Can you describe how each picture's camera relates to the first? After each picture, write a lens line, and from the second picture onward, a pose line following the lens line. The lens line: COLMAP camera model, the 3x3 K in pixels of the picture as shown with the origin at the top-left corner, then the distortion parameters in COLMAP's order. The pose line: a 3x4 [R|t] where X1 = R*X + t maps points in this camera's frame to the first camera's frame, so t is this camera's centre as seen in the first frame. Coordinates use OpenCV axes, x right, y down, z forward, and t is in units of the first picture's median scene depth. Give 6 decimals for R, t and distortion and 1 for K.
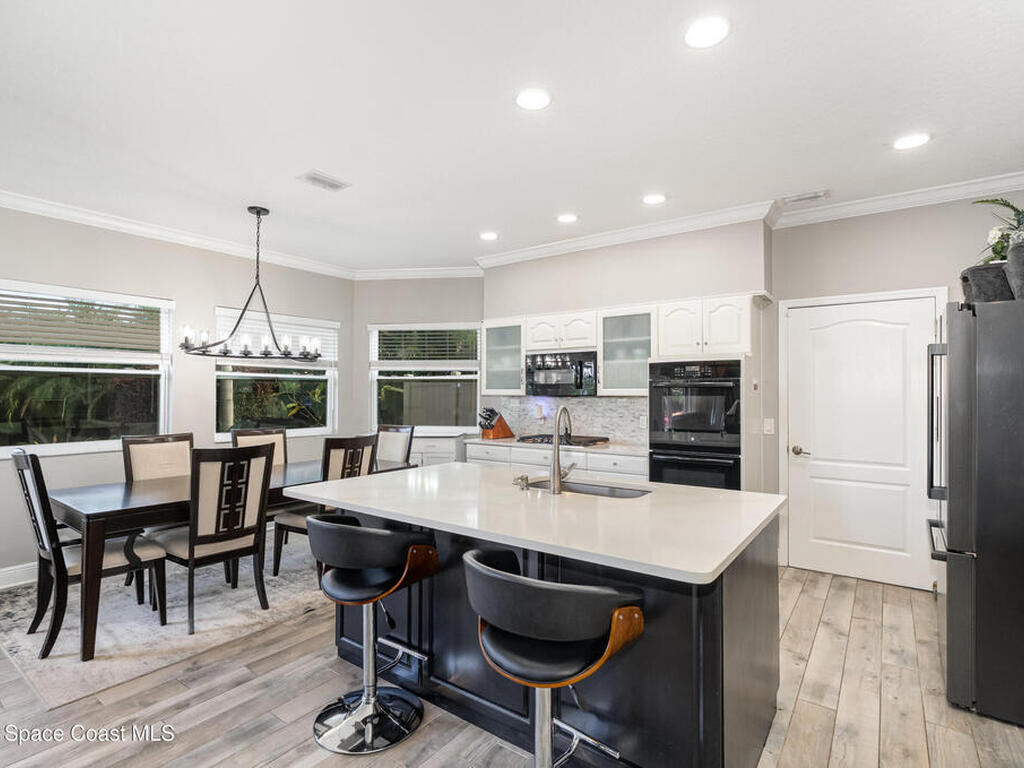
lens RADIAL K [[514.3, 0, 512.0], [0, 514.3, 384.0], [0, 0, 1]] dist [-0.002774, -0.000266]
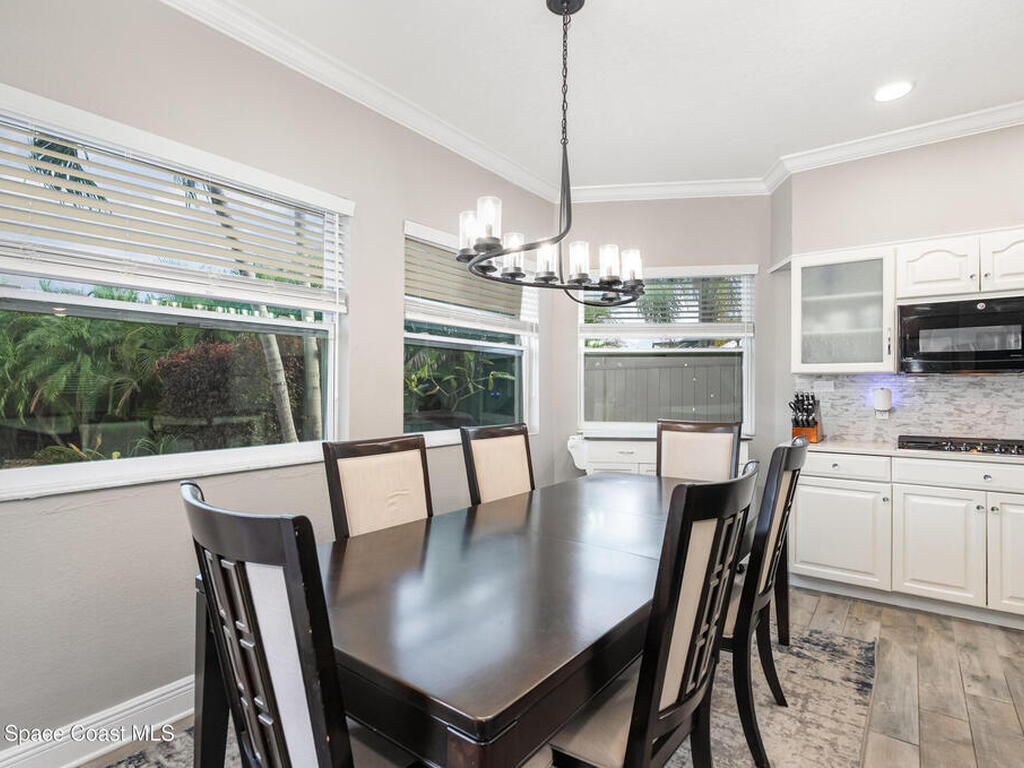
lens RADIAL K [[539.3, 0, 512.0], [0, 539.3, 384.0], [0, 0, 1]] dist [0.007731, 0.000561]
pose [[0.999791, 0.002264, -0.020329, -0.362617], [-0.002101, 0.999965, 0.008043, 0.027197], [0.020346, -0.007998, 0.999761, 0.312392]]
